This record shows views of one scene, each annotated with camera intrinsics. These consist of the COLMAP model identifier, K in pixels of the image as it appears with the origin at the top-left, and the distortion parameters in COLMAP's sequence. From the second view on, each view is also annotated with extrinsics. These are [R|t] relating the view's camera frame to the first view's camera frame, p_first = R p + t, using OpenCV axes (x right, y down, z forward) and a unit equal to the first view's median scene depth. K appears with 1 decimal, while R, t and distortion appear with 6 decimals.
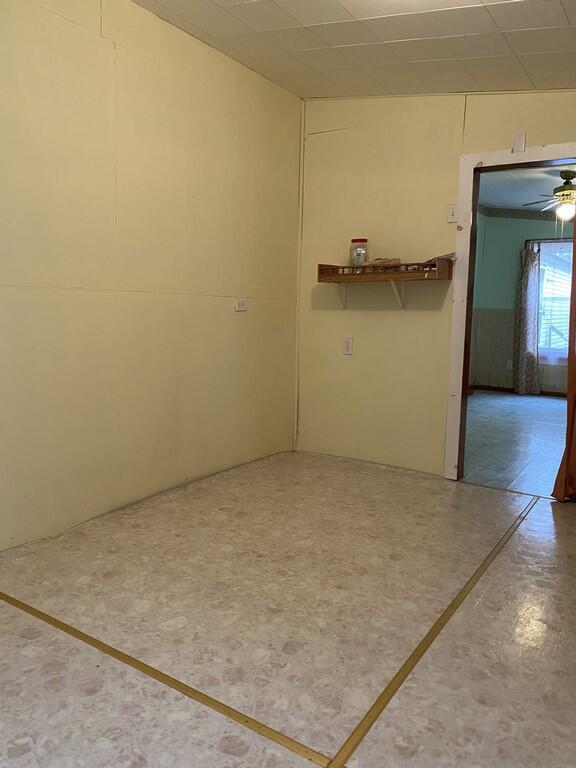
lens RADIAL K [[603.4, 0, 288.0], [0, 603.4, 384.0], [0, 0, 1]] dist [0.059884, -0.091758]
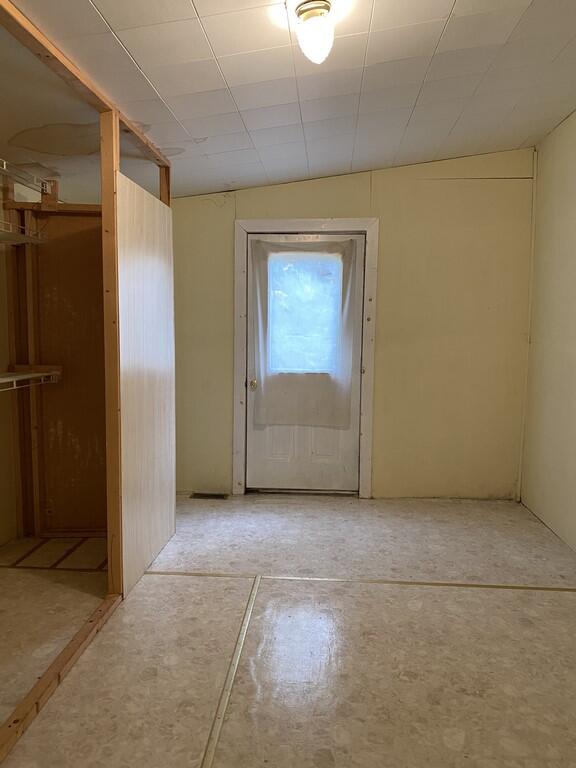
lens RADIAL K [[603.4, 0, 288.0], [0, 603.4, 384.0], [0, 0, 1]] dist [0.059884, -0.091758]
pose [[-0.881234, 0.024592, -0.472041, 0.699113], [-0.086201, 0.973538, 0.211644, -0.350024], [0.464754, 0.227198, -0.855795, 1.956510]]
